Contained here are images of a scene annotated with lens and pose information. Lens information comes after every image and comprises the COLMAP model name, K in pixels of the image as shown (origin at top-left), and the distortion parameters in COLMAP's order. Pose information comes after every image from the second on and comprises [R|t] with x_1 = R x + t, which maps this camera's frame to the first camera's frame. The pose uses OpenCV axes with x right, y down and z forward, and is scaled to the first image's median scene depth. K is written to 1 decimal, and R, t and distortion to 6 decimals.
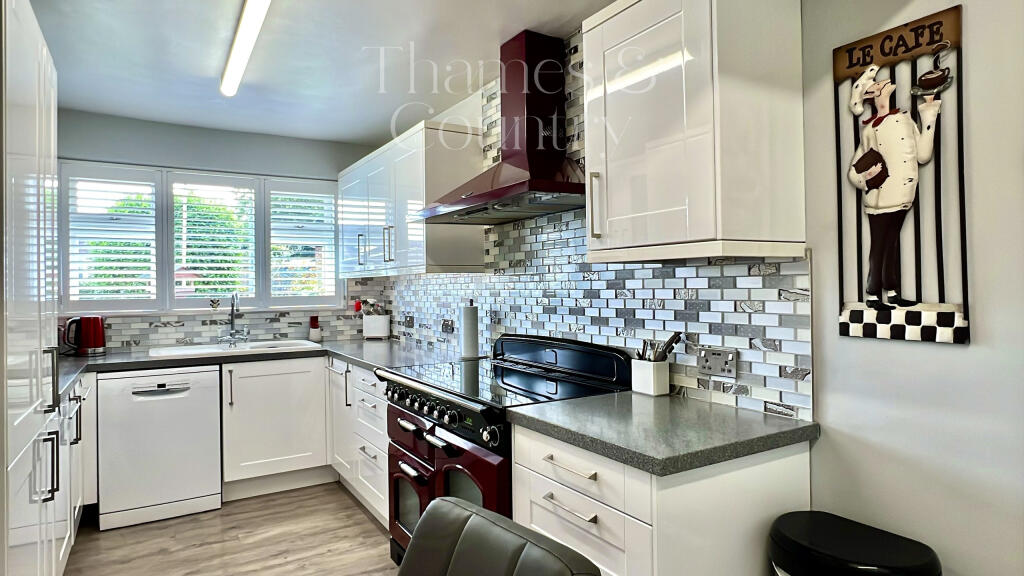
lens RADIAL K [[591.4, 0, 512.1], [0, 591.4, 286.8], [0, 0, 1]] dist [-0.004088, -0.001005]
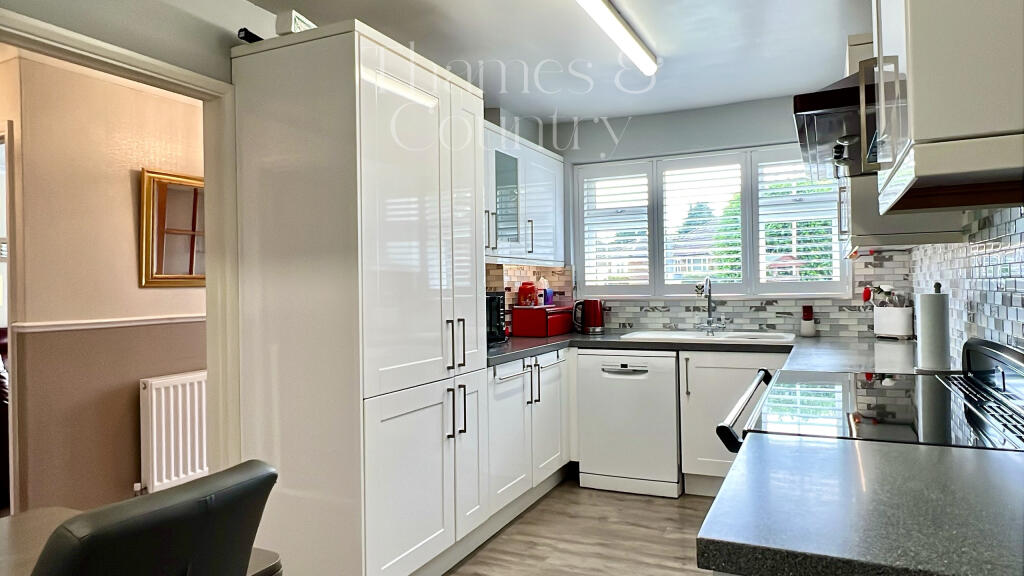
lens RADIAL K [[662.2, 0, 512.4], [0, 662.2, 285.0], [0, 0, 1]] dist [0.038988, 0.000745]
pose [[0.549848, 0.001538, -0.835263, 0.249562], [0.012161, 0.999878, 0.009847, 0.006997], [0.835176, -0.015572, 0.549762, 0.153917]]
